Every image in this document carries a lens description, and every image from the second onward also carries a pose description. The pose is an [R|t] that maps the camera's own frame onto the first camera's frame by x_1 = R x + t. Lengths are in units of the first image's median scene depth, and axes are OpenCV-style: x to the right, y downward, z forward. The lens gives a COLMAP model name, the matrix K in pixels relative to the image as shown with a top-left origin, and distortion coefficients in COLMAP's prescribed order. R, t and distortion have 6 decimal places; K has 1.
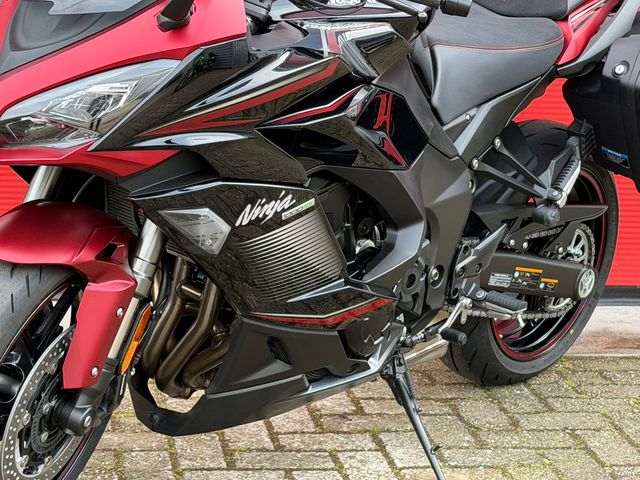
lens RADIAL K [[1573.8, 0, 320.9], [0, 1573.8, 252.4], [0, 0, 1]] dist [0.120848, 0.350829]
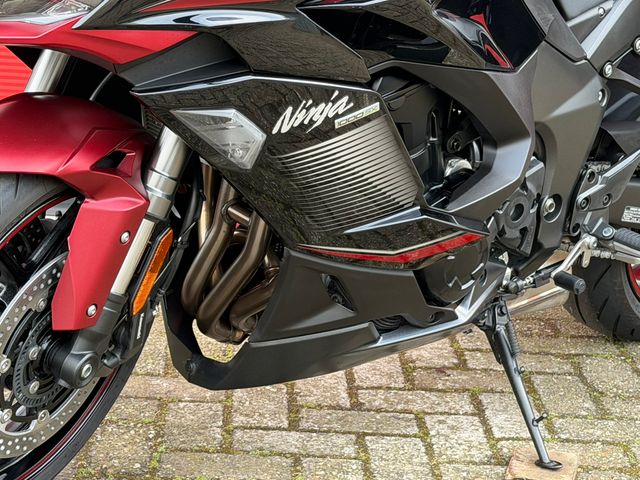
lens RADIAL K [[1584.5, 0, 333.9], [0, 1584.5, 262.2], [0, 0, 1]] dist [0.105237, 0.630904]
pose [[0.993197, 0.041436, -0.108825, 0.052690], [-0.035593, 0.997846, 0.055099, 0.002048], [0.110874, -0.050851, 0.992533, 0.175154]]
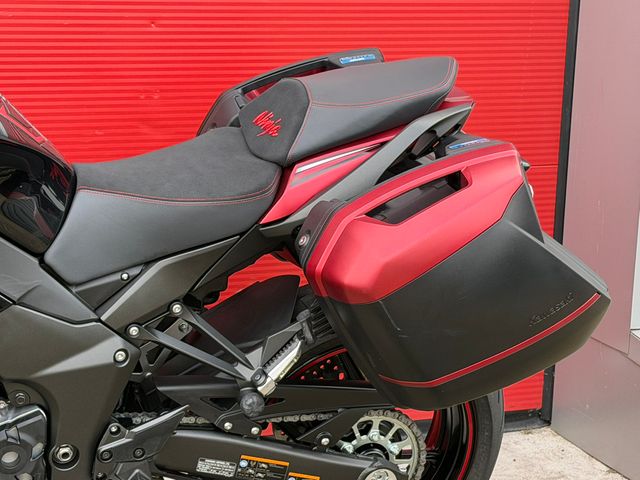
lens RADIAL K [[1584.5, 0, 333.9], [0, 1584.5, 262.2], [0, 0, 1]] dist [0.105237, 0.630904]
pose [[0.865797, 0.123332, -0.484959, 0.612571], [-0.118295, 0.992127, 0.041121, -0.144107], [0.486212, 0.021766, 0.873570, 0.318037]]
